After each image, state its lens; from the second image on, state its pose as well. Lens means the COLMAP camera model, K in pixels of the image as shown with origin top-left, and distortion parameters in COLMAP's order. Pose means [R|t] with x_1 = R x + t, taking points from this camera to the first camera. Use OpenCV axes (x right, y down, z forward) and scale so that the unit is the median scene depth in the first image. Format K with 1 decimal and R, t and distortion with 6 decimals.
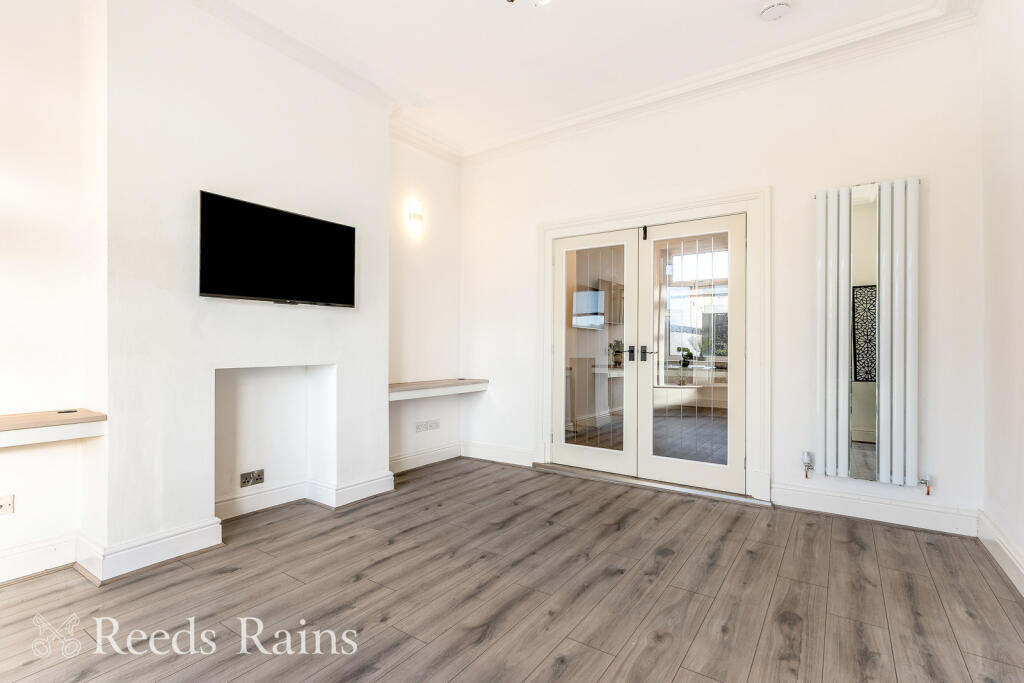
lens RADIAL K [[482.3, 0, 497.4], [0, 482.3, 338.3], [0, 0, 1]] dist [0.013323, 0.001490]
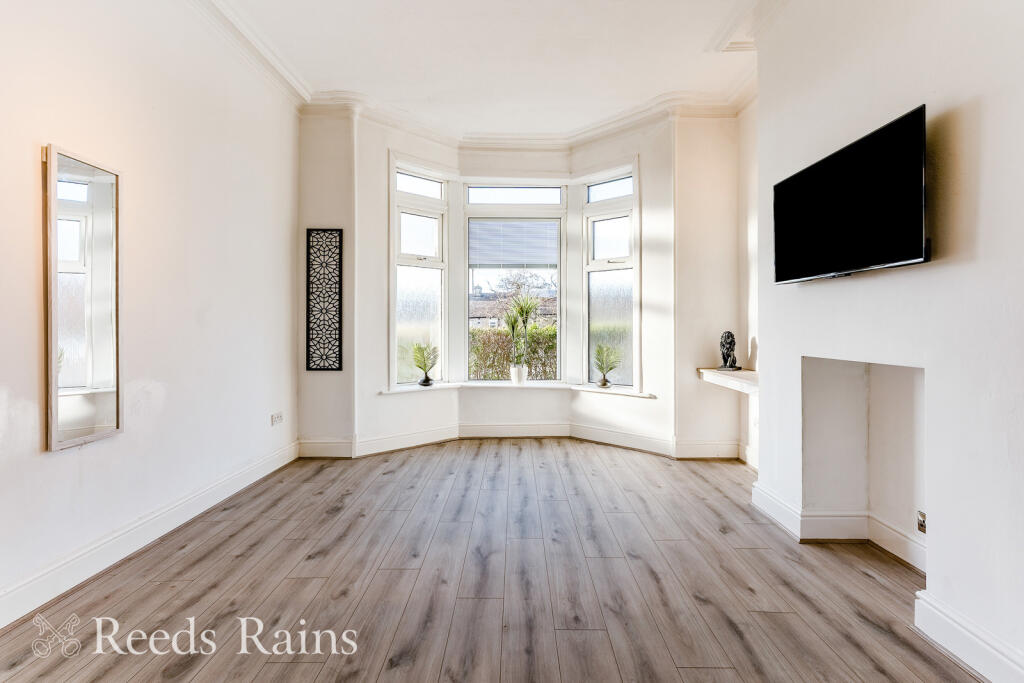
lens RADIAL K [[482.3, 0, 501.5], [0, 482.3, 322.7], [0, 0, 1]] dist [0.013323, 0.001490]
pose [[-0.825178, -0.006599, -0.564834, 0.493765], [0.005758, 0.999782, -0.020092, 0.014376], [0.564843, -0.019832, -0.824960, 1.580130]]
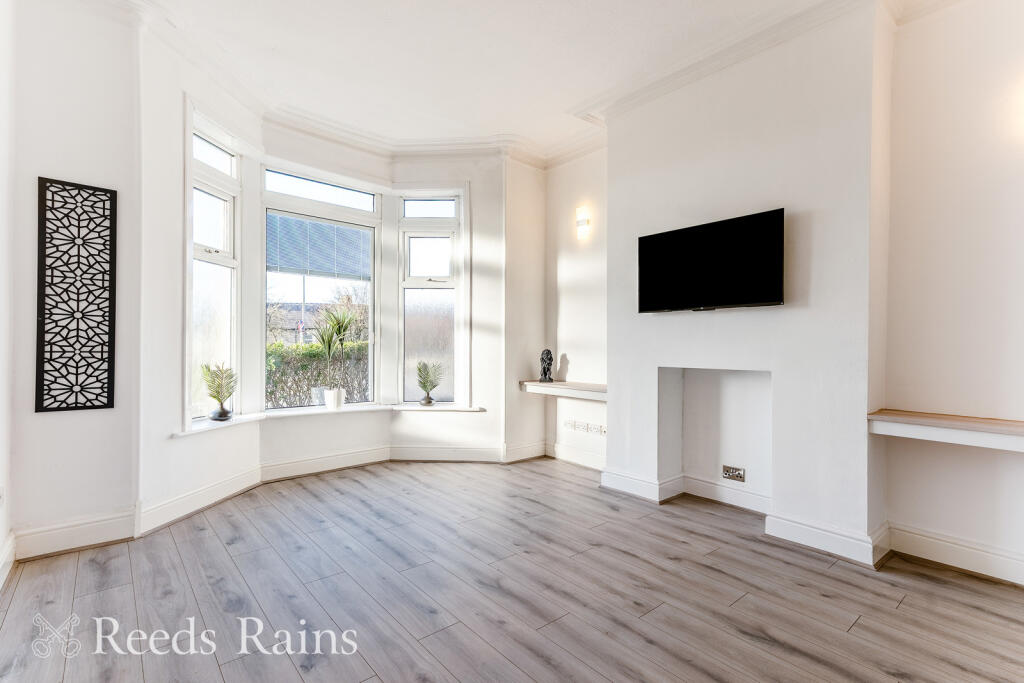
lens RADIAL K [[482.3, 0, 505.6], [0, 482.3, 343.4], [0, 0, 1]] dist [0.013323, 0.001490]
pose [[-0.257453, -0.012625, -0.966208, 0.847979], [0.004512, 0.999888, -0.014267, 0.017998], [0.966280, -0.008032, -0.257367, 1.014539]]
